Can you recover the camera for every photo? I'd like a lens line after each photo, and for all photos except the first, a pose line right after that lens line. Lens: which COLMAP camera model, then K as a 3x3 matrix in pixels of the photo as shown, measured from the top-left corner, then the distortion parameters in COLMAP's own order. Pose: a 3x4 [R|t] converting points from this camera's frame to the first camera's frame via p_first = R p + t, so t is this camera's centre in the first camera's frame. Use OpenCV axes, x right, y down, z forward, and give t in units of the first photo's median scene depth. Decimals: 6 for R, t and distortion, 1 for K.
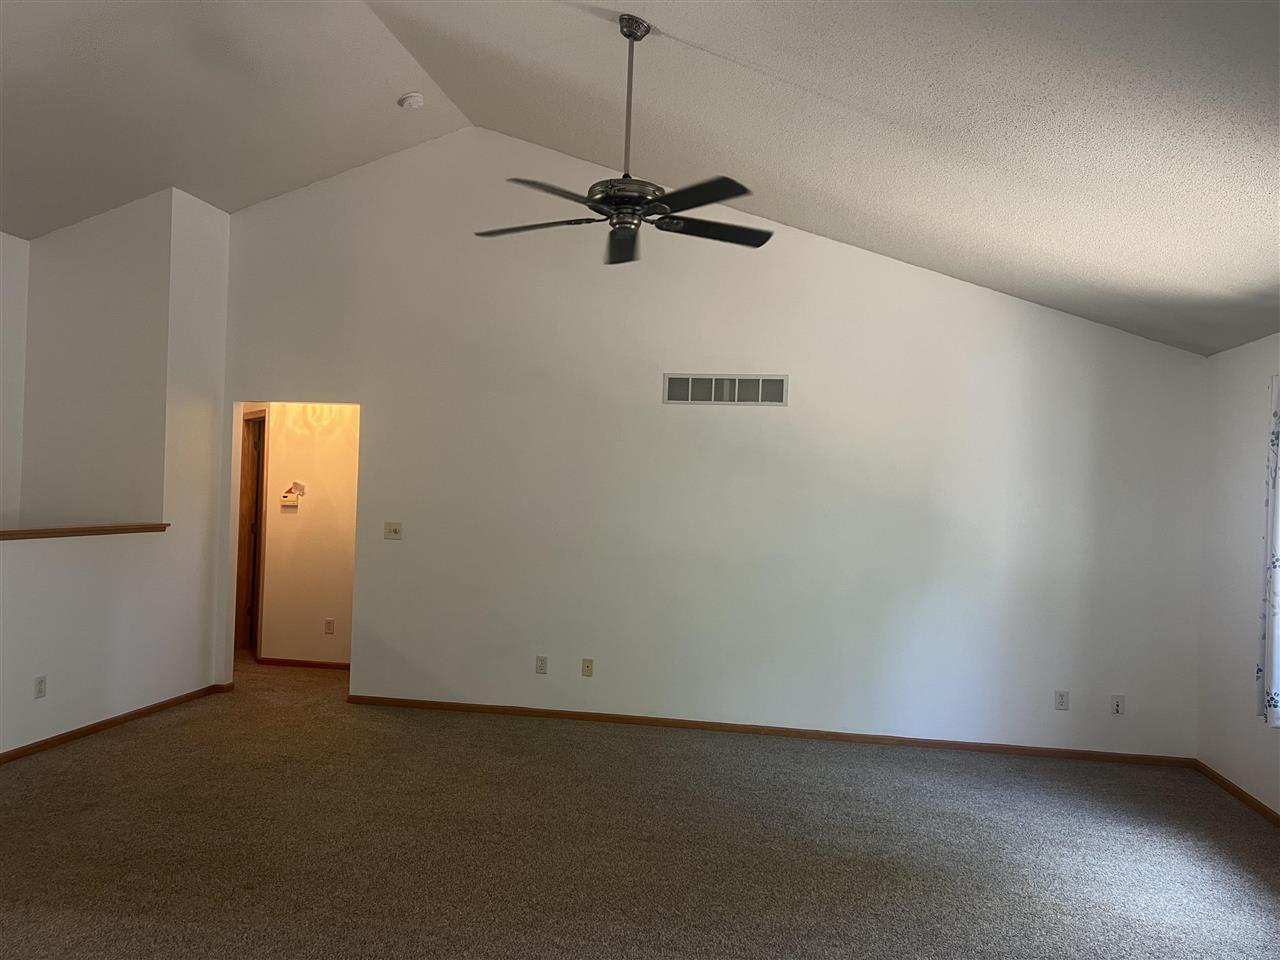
lens RADIAL K [[960.2, 0, 638.1], [0, 960.2, 481.9], [0, 0, 1]] dist [0.002797, 0.001854]
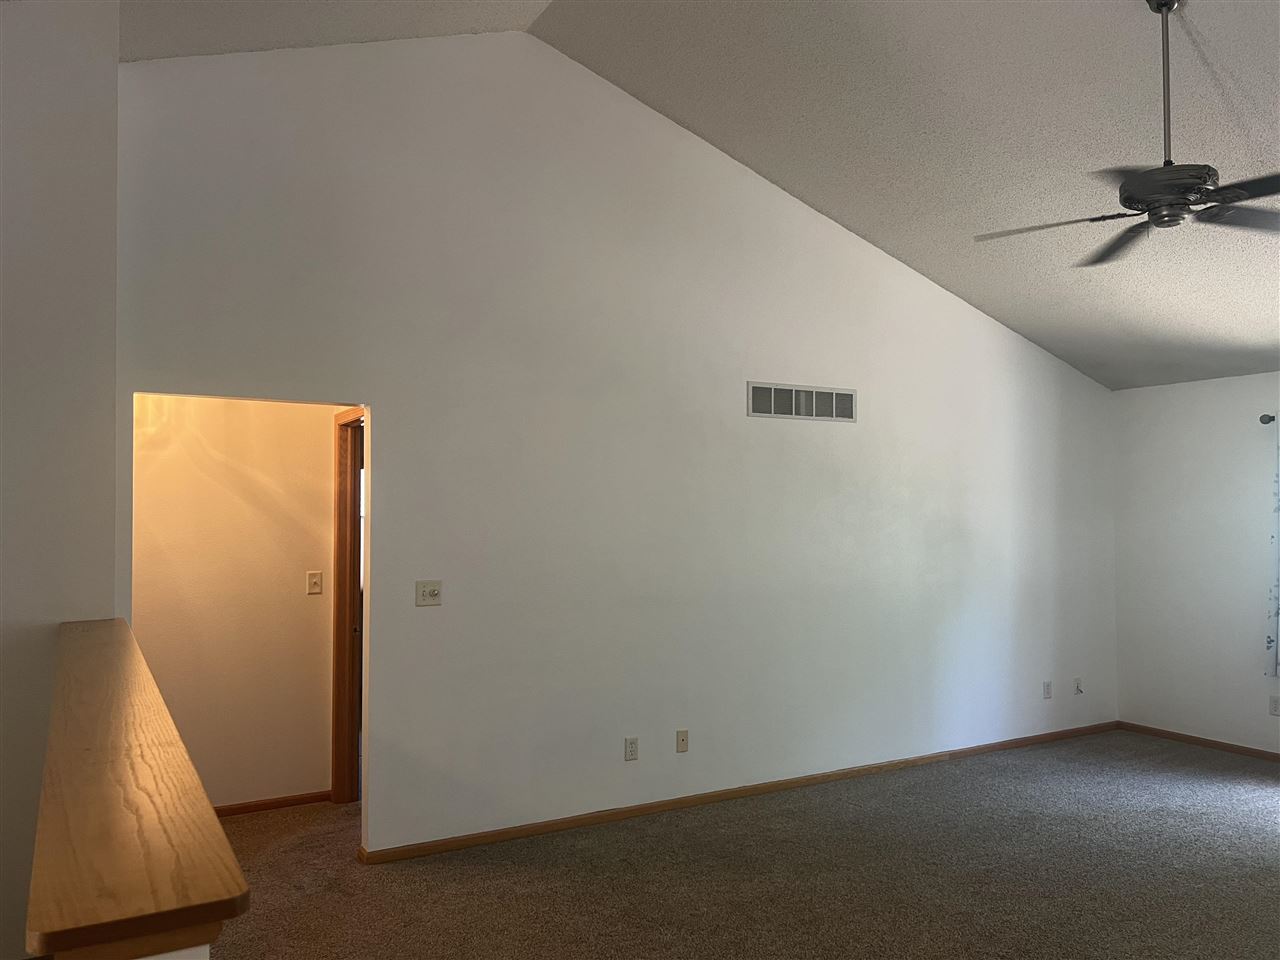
lens RADIAL K [[960.2, 0, 639.5], [0, 960.2, 478.2], [0, 0, 1]] dist [0.002797, 0.001854]
pose [[0.769274, -0.014938, 0.638745, -0.602632], [0.022149, 0.999749, -0.003294, -0.025813], [-0.638535, 0.016682, 0.769412, 0.406957]]
